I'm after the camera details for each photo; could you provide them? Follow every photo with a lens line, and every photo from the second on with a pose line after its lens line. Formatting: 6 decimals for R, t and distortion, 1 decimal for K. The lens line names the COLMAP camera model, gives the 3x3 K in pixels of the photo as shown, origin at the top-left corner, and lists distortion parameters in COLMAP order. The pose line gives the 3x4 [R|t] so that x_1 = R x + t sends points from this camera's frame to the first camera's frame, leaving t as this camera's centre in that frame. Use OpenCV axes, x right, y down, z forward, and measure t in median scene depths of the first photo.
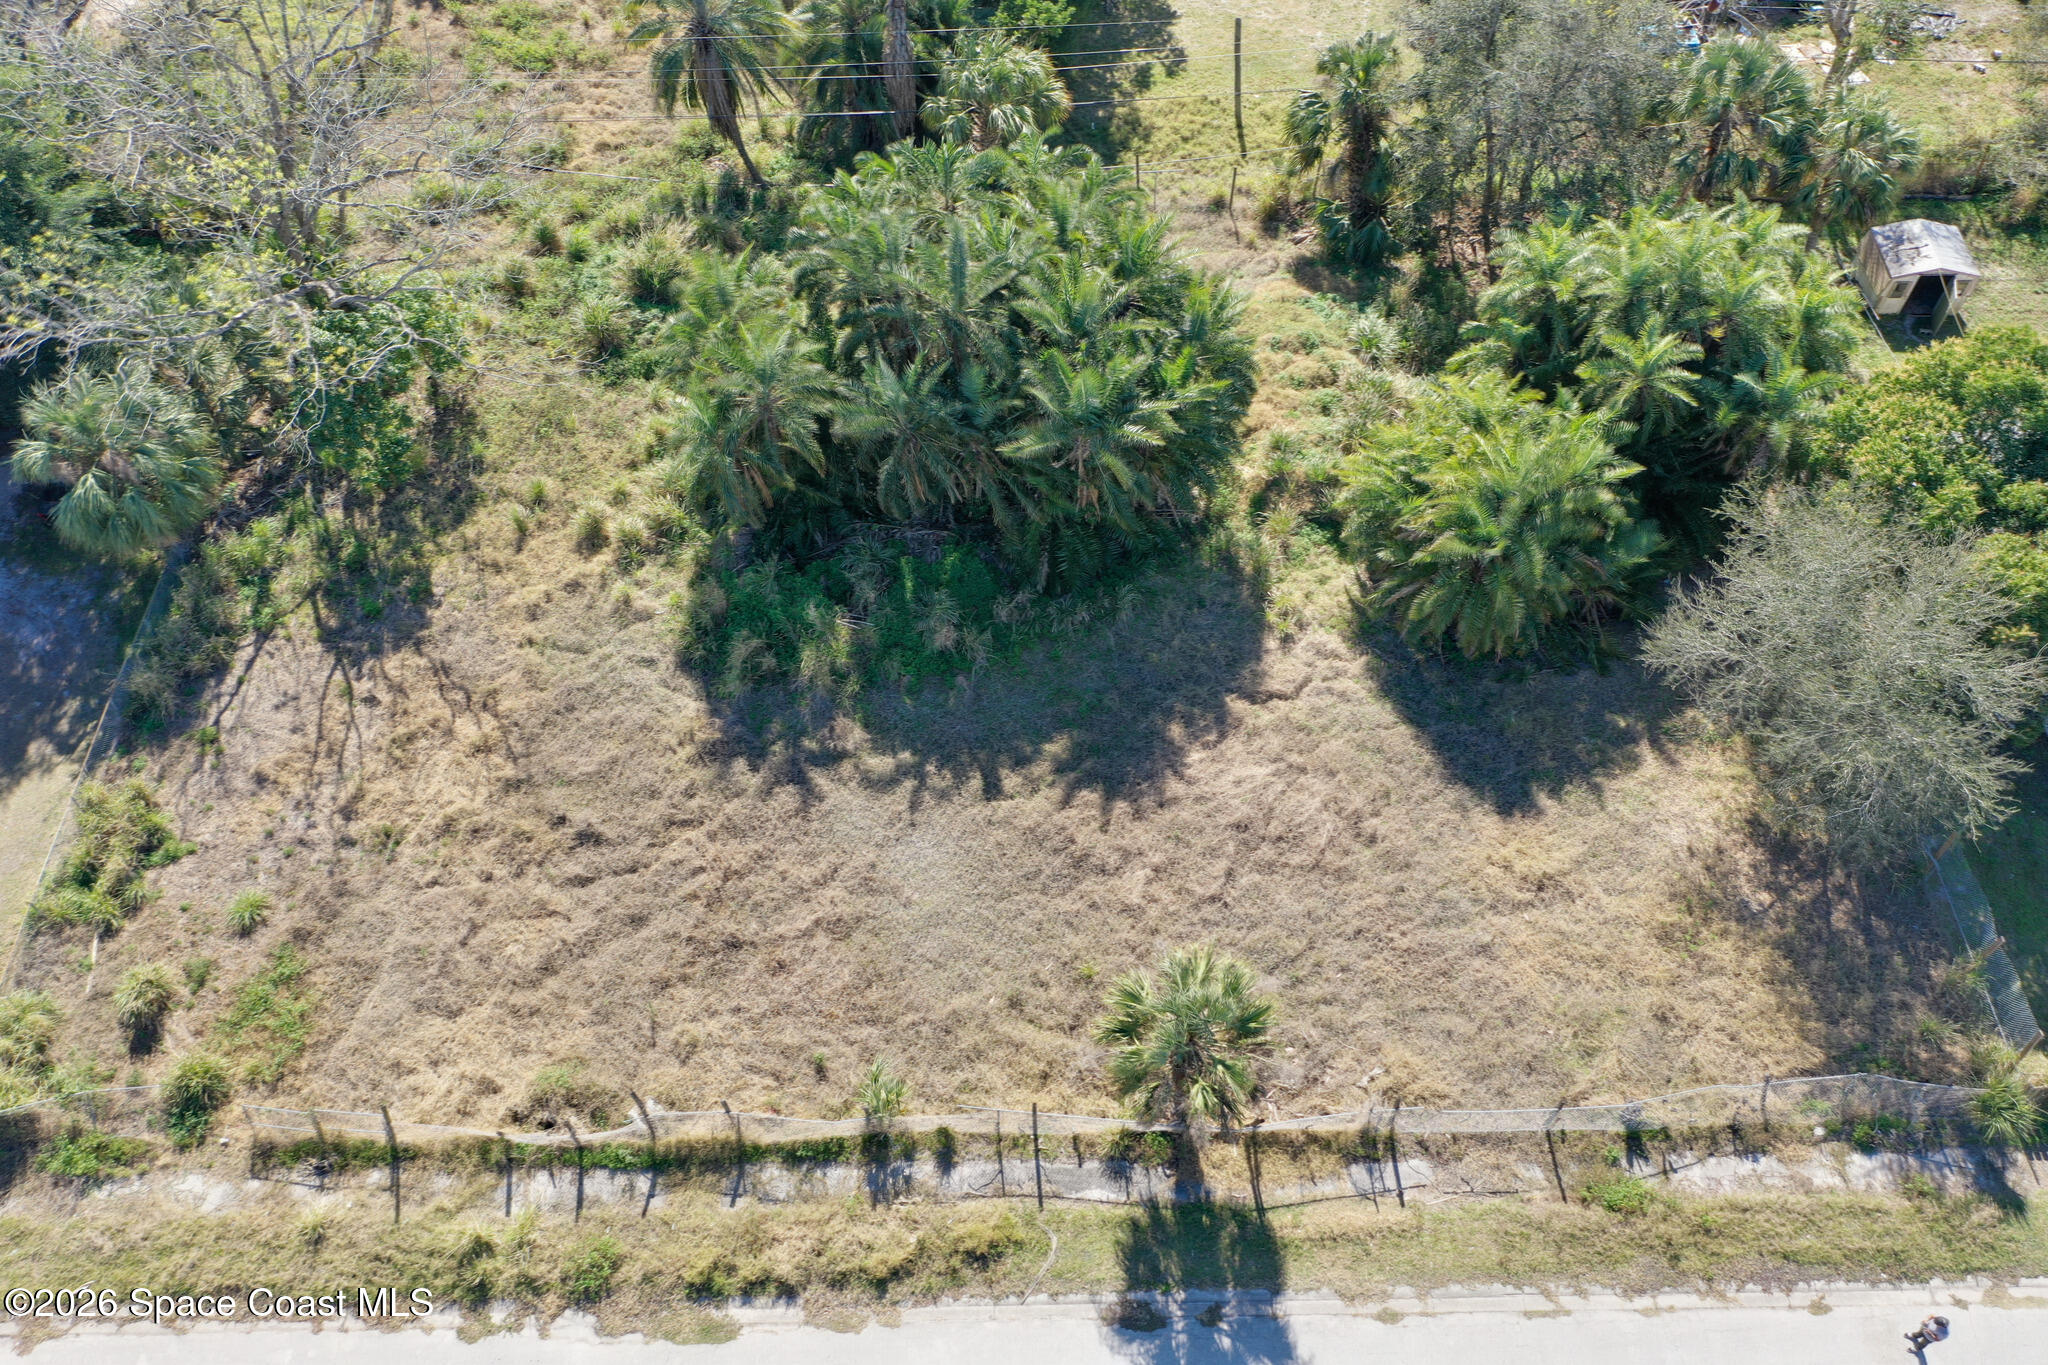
lens RADIAL K [[1586.8, 0, 1030.7], [0, 1586.8, 700.3], [0, 0, 1]] dist [0.006737, -0.002966]
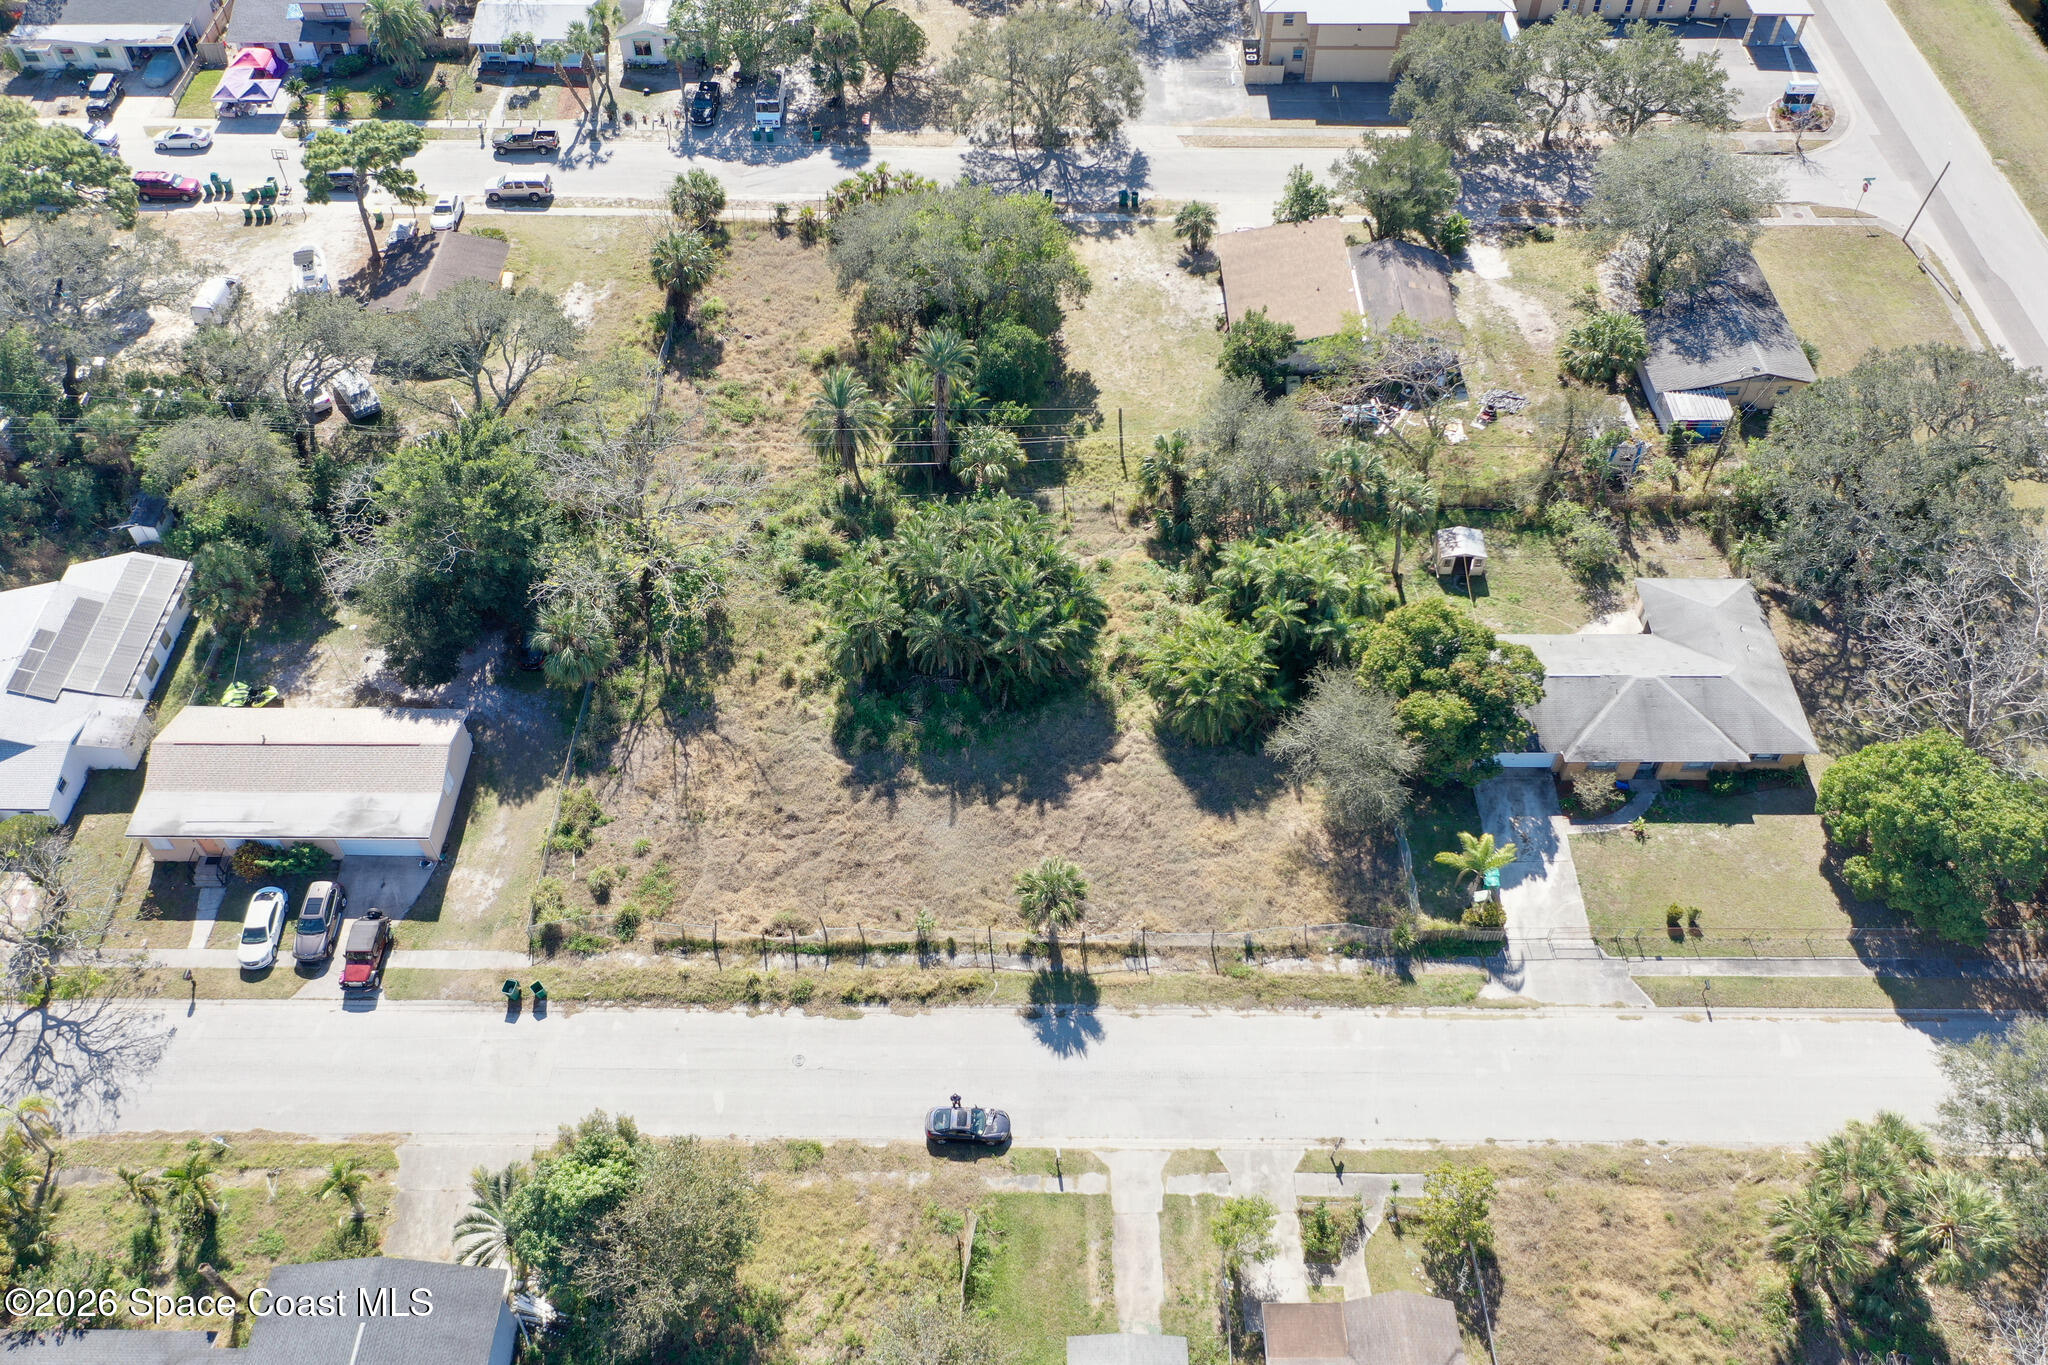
lens RADIAL K [[1610.2, 0, 1032.5], [0, 1610.2, 689.6], [0, 0, 1]] dist [0.005456, -0.003187]
pose [[0.999757, 0.018025, -0.012662, 0.080664], [-0.018967, 0.996717, -0.078714, 0.081517], [0.011202, 0.078935, 0.996817, -1.268835]]
